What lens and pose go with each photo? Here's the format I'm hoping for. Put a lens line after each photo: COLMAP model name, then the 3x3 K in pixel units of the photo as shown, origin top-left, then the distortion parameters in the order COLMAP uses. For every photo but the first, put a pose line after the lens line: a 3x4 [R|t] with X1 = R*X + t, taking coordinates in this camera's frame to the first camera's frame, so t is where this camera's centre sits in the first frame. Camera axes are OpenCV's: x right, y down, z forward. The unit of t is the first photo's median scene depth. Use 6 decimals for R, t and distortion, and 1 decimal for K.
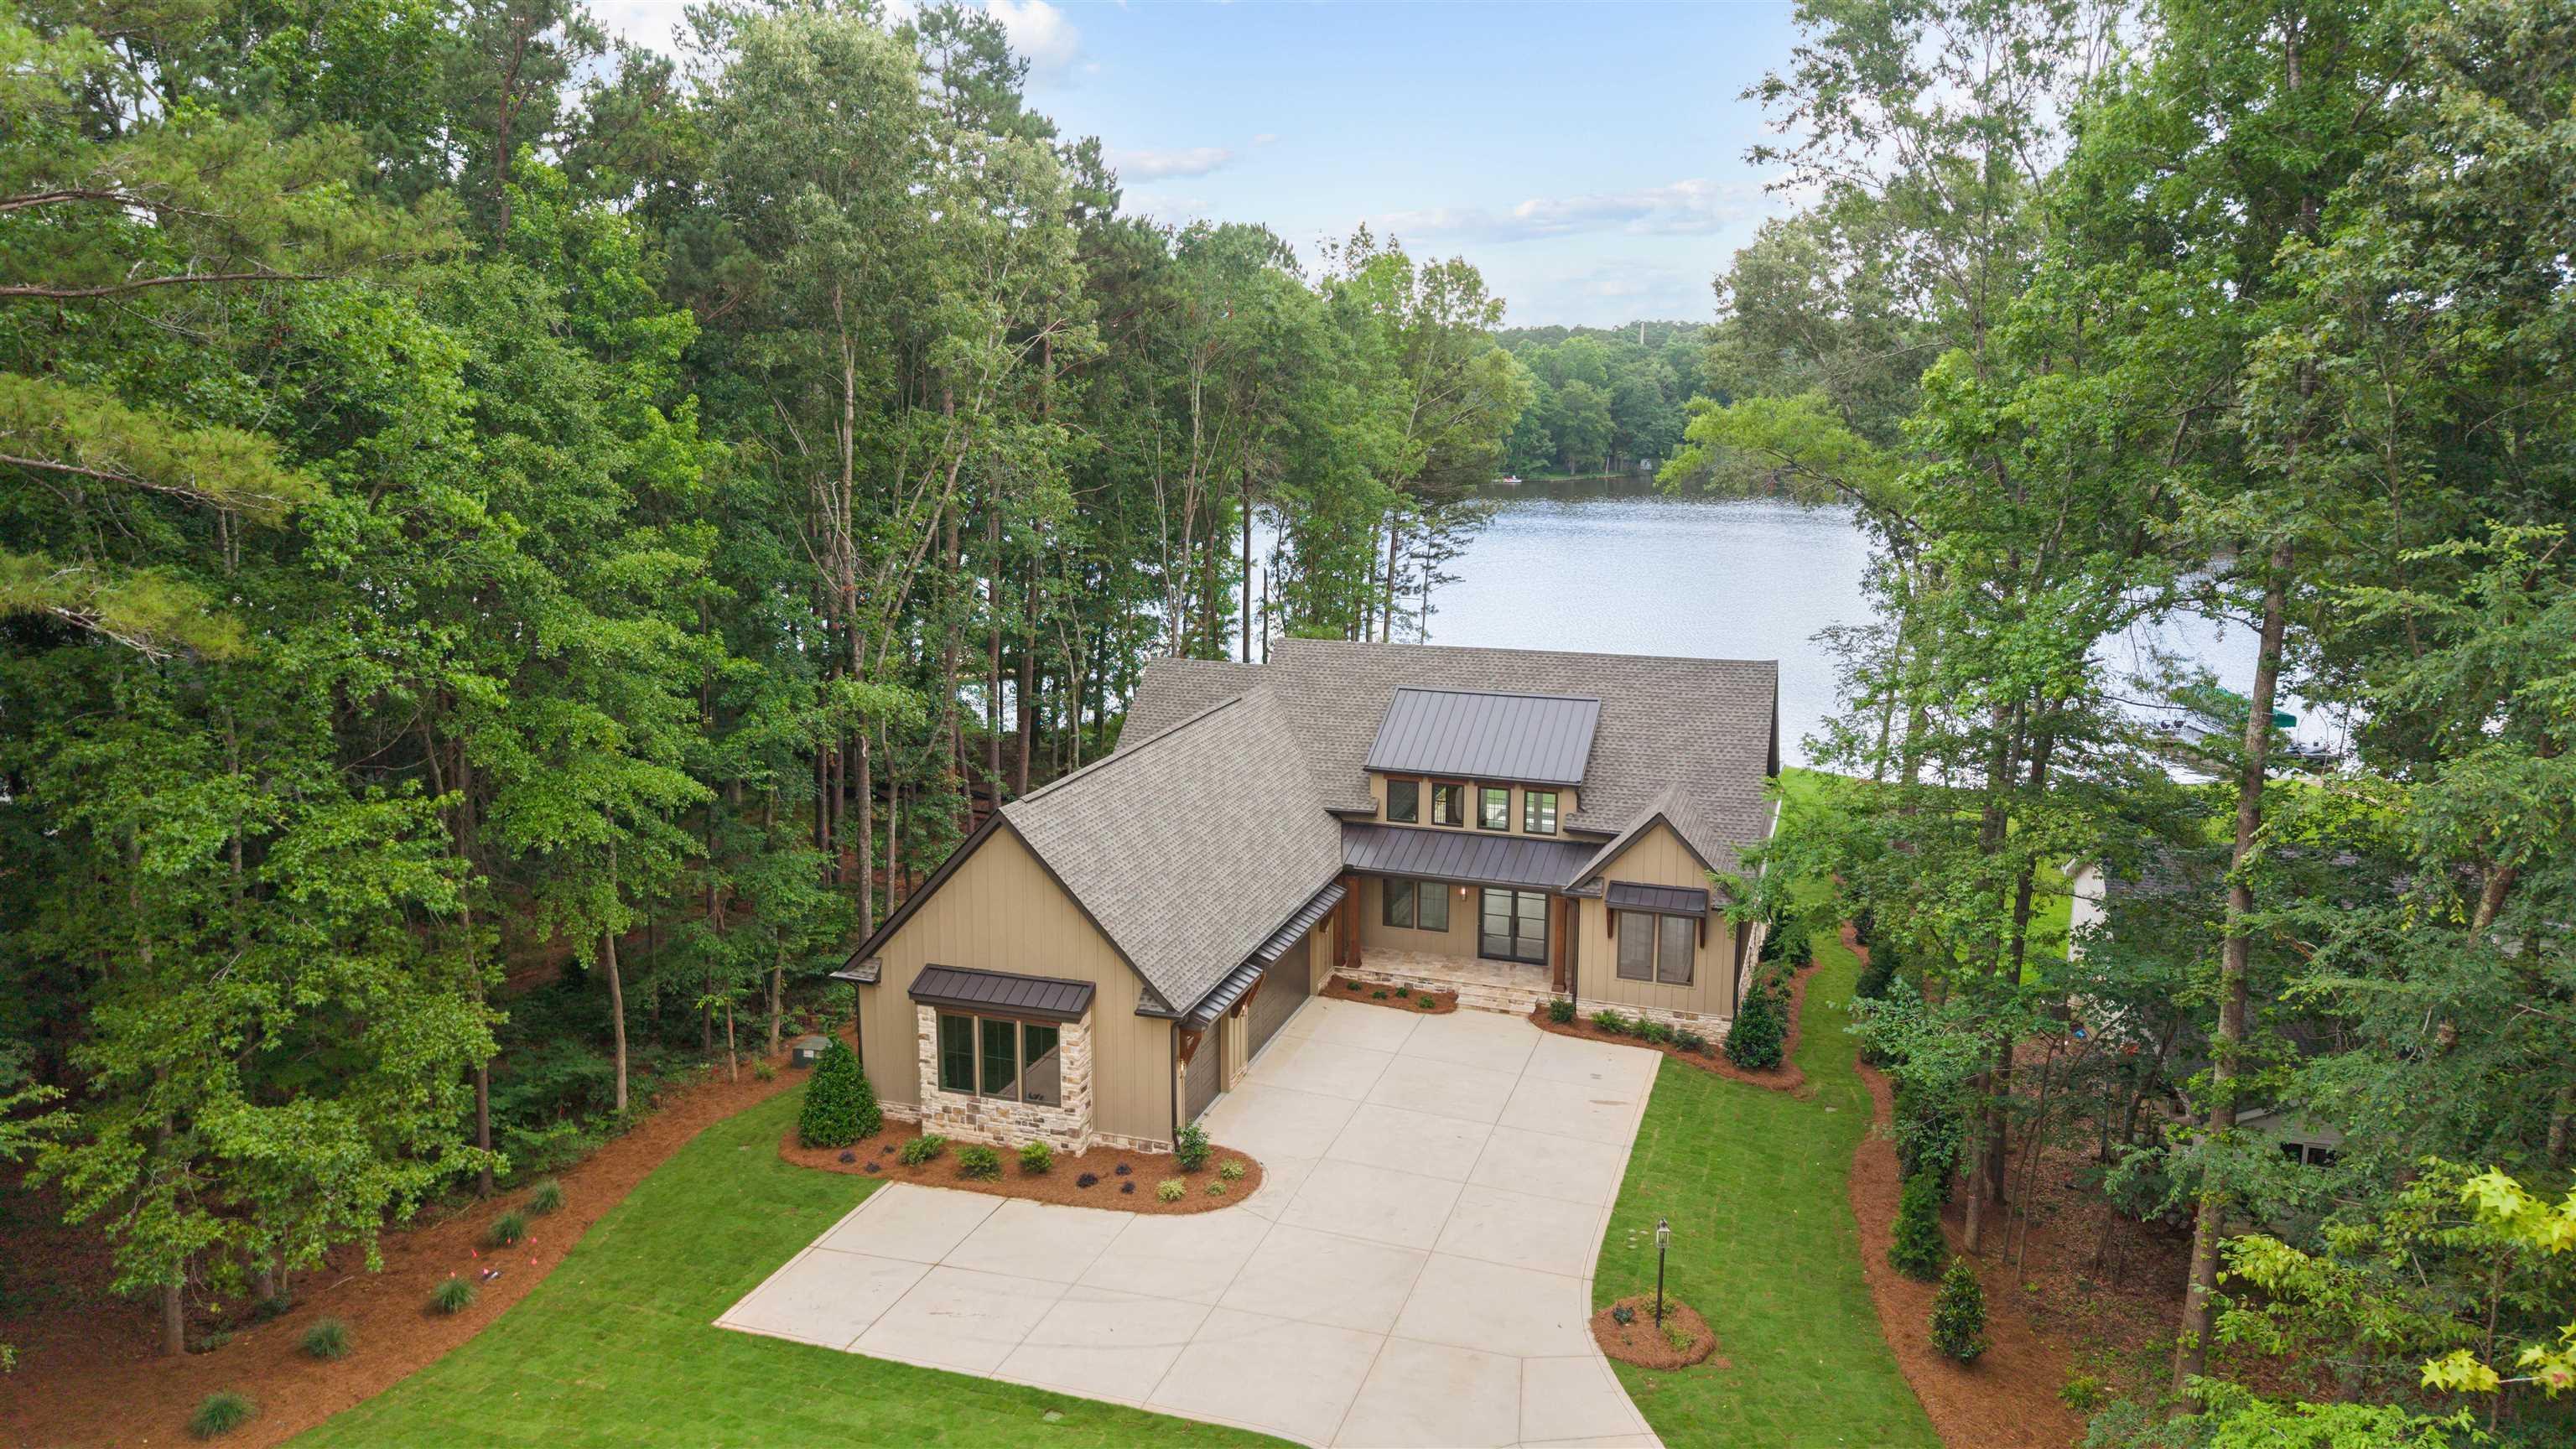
lens RADIAL K [[1767.0, 0, 1297.0], [0, 1767.0, 771.7], [0, 0, 1]] dist [0.120216, -0.000439]
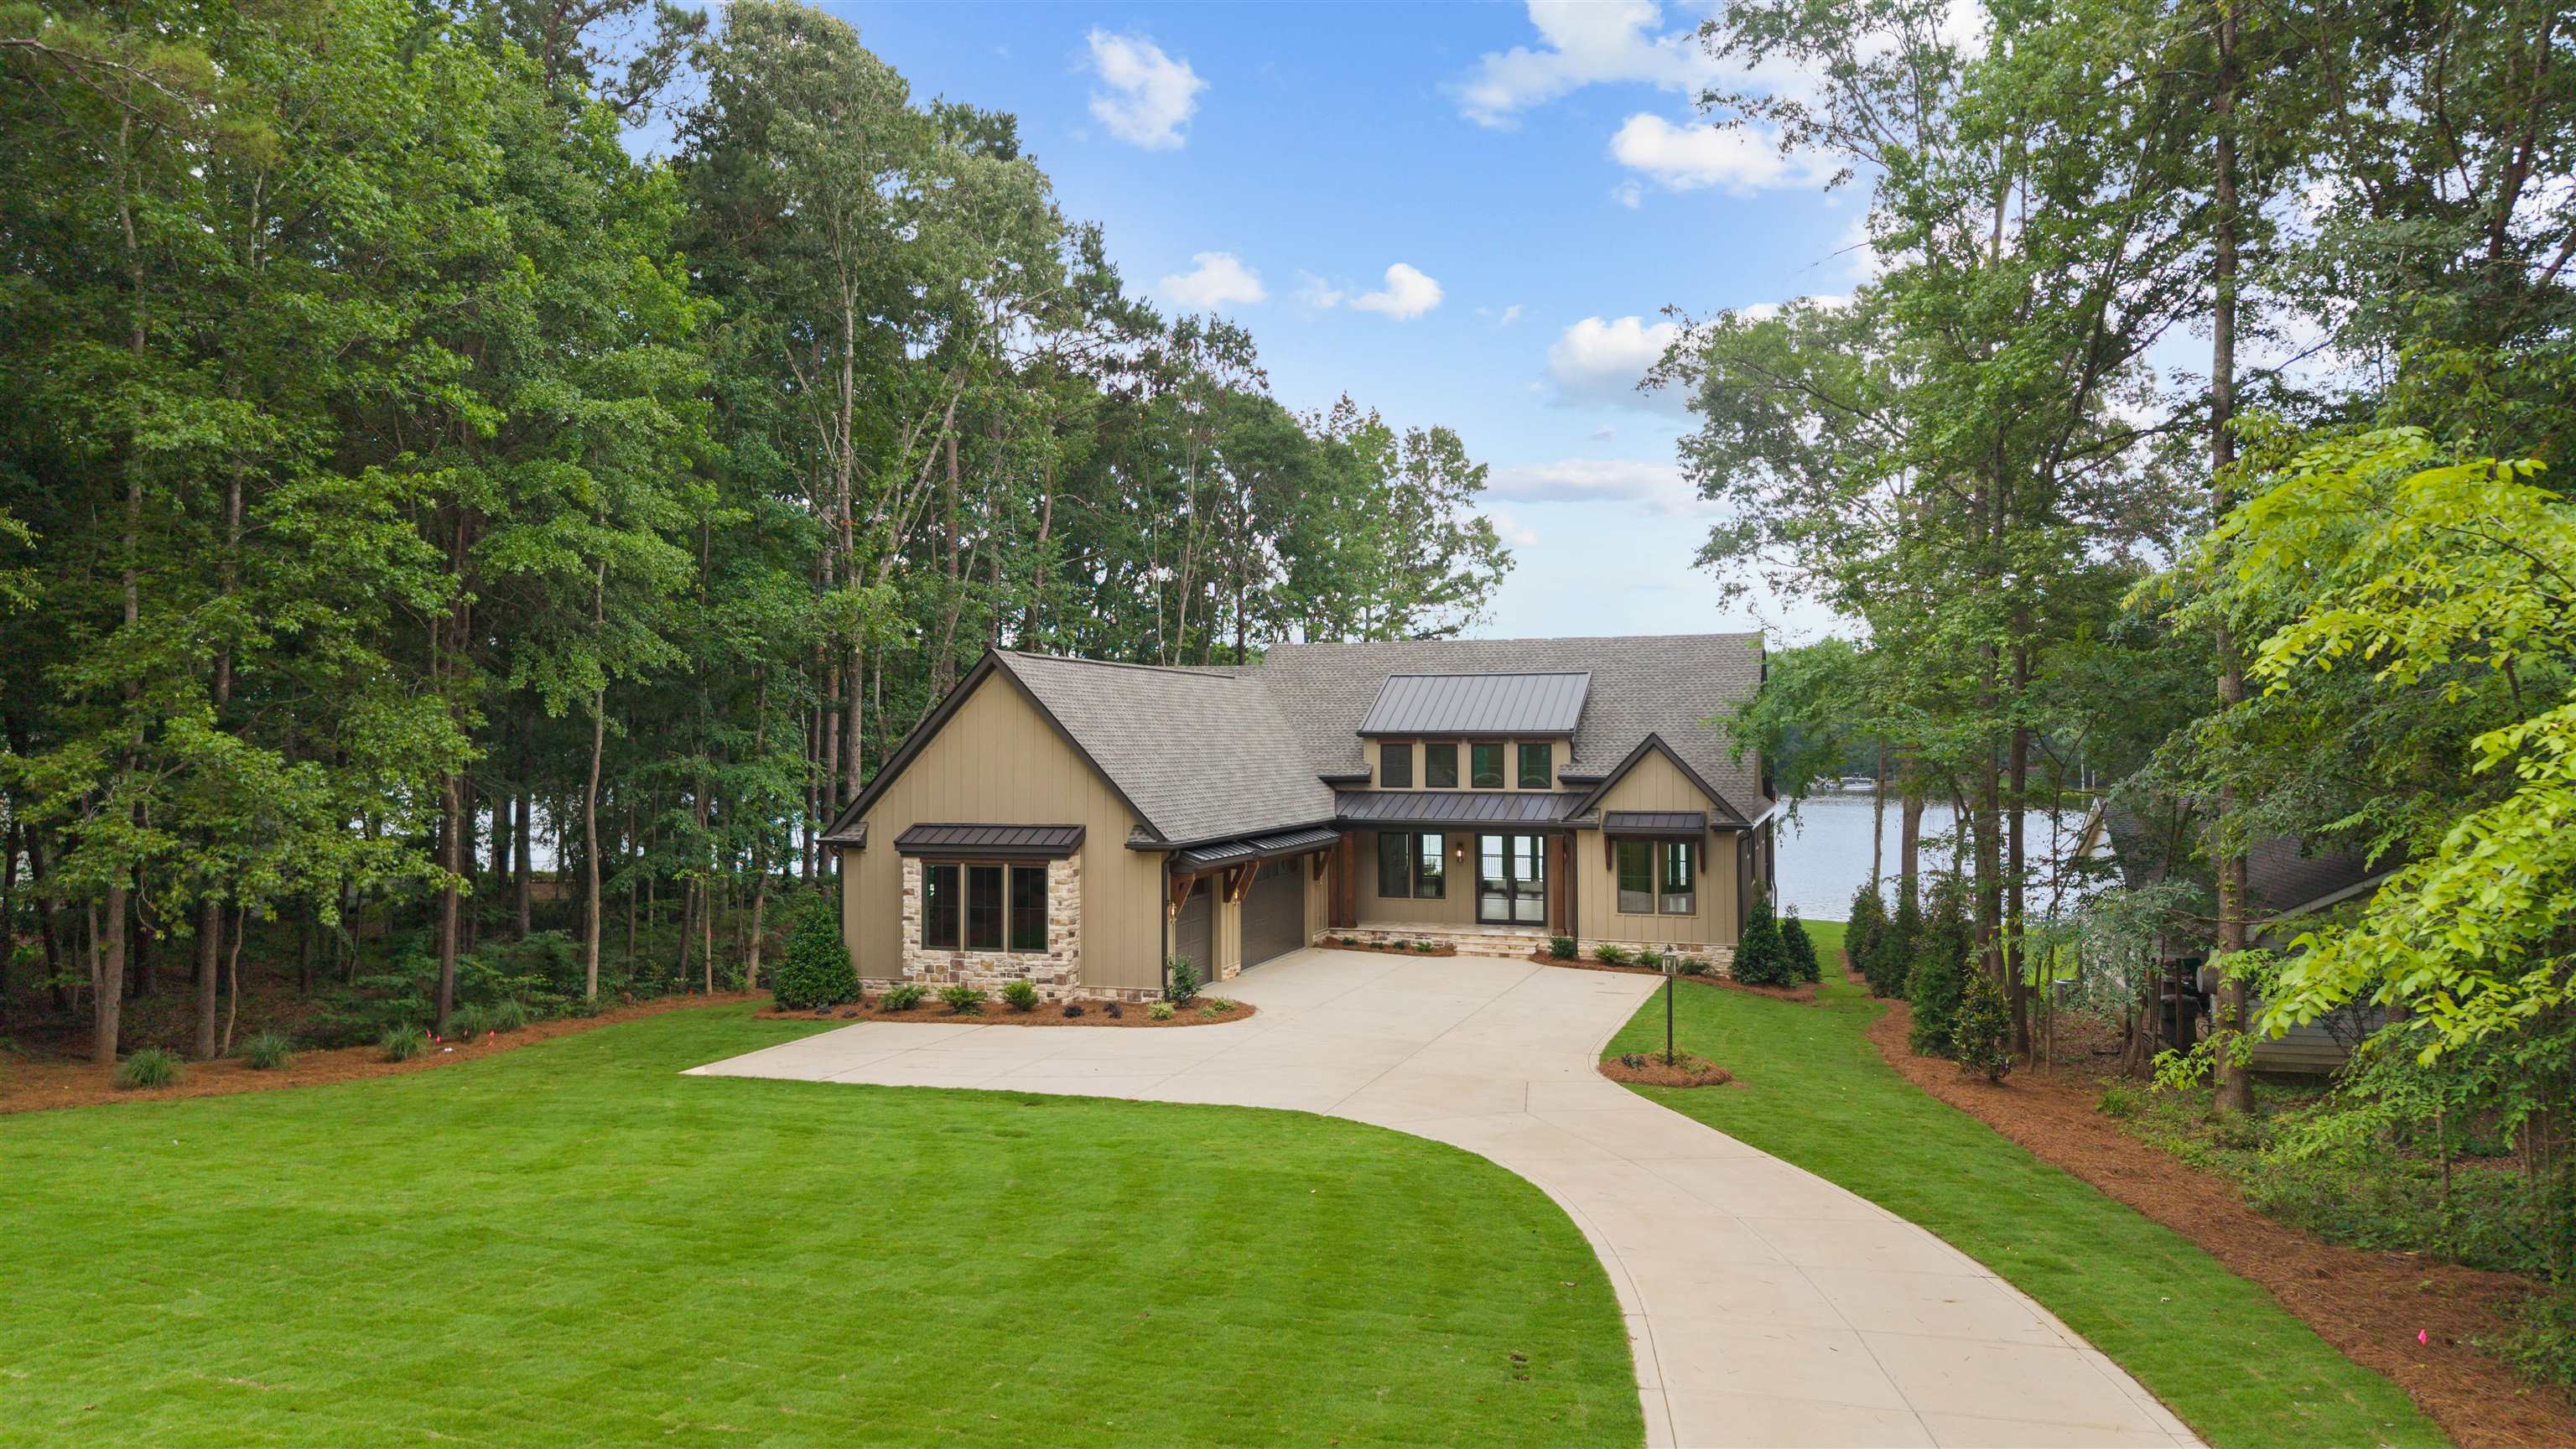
lens RADIAL K [[1767.0, 0, 1297.0], [0, 1767.0, 771.7], [0, 0, 1]] dist [0.120216, -0.000439]
pose [[0.999979, -0.004318, 0.004752, -0.001170], [0.005196, 0.978962, -0.203978, 0.283084], [-0.003771, 0.203999, 0.978964, 0.032990]]
